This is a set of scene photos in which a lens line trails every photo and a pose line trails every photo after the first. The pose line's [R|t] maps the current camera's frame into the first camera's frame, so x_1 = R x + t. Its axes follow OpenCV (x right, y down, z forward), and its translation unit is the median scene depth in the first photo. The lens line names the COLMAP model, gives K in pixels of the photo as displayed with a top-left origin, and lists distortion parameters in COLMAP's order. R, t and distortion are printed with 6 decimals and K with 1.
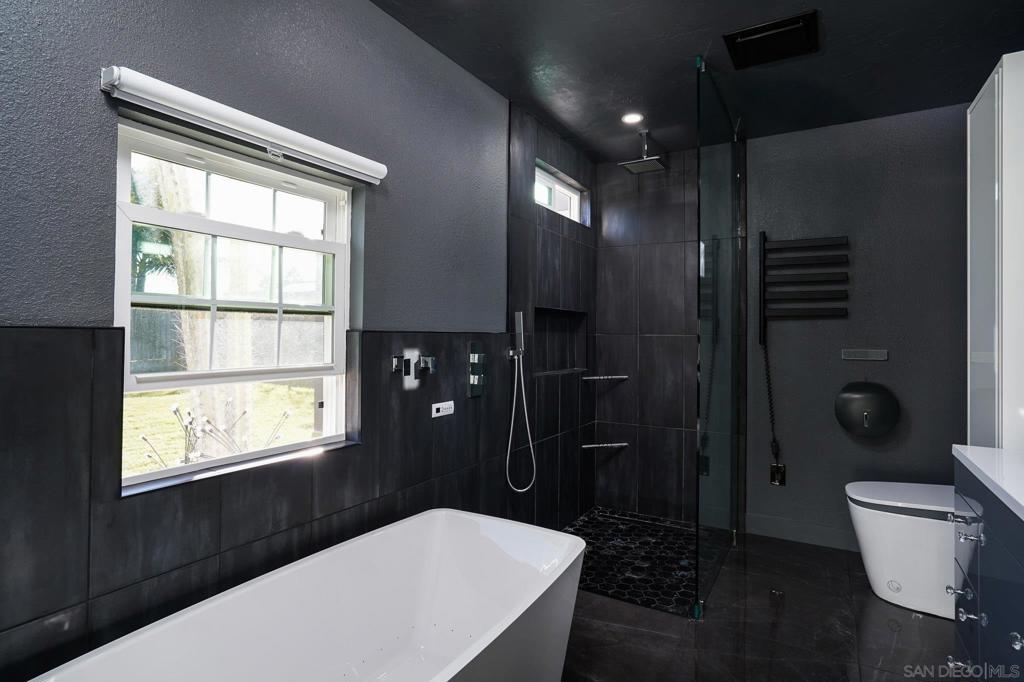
lens RADIAL K [[525.4, 0, 512.0], [0, 525.4, 341.0], [0, 0, 1]] dist [-0.043037, 0.031134]
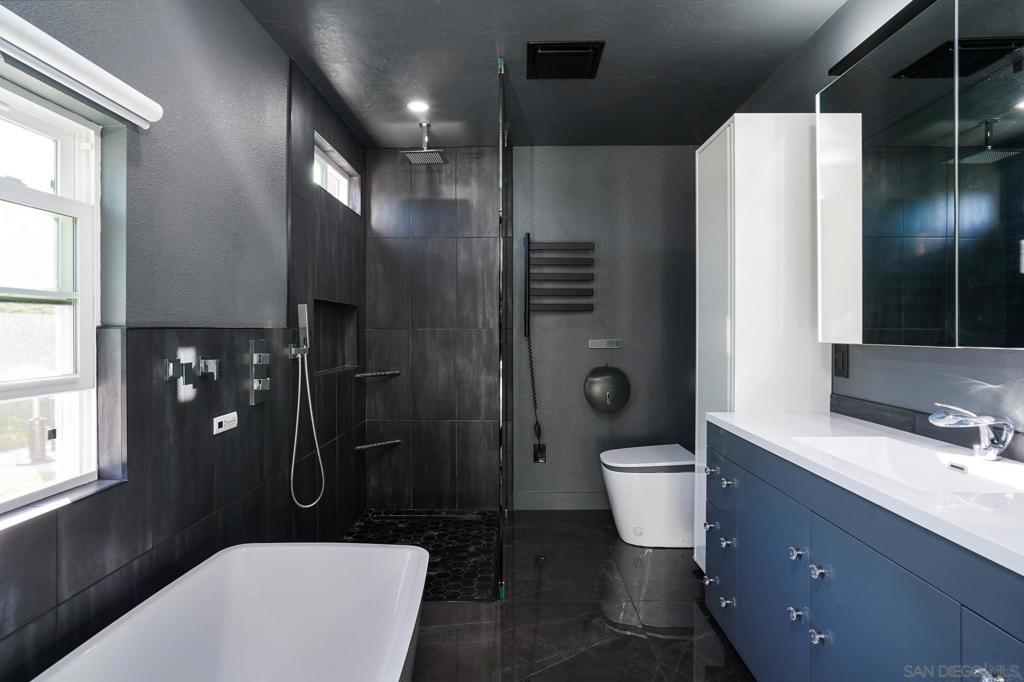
lens RADIAL K [[525.4, 0, 512.0], [0, 525.4, 341.0], [0, 0, 1]] dist [-0.043037, 0.031134]
pose [[0.872321, -0.021967, 0.488441, -0.110202], [0.016477, 0.999744, 0.015536, -0.001503], [-0.488657, -0.005505, 0.872459, 0.067887]]
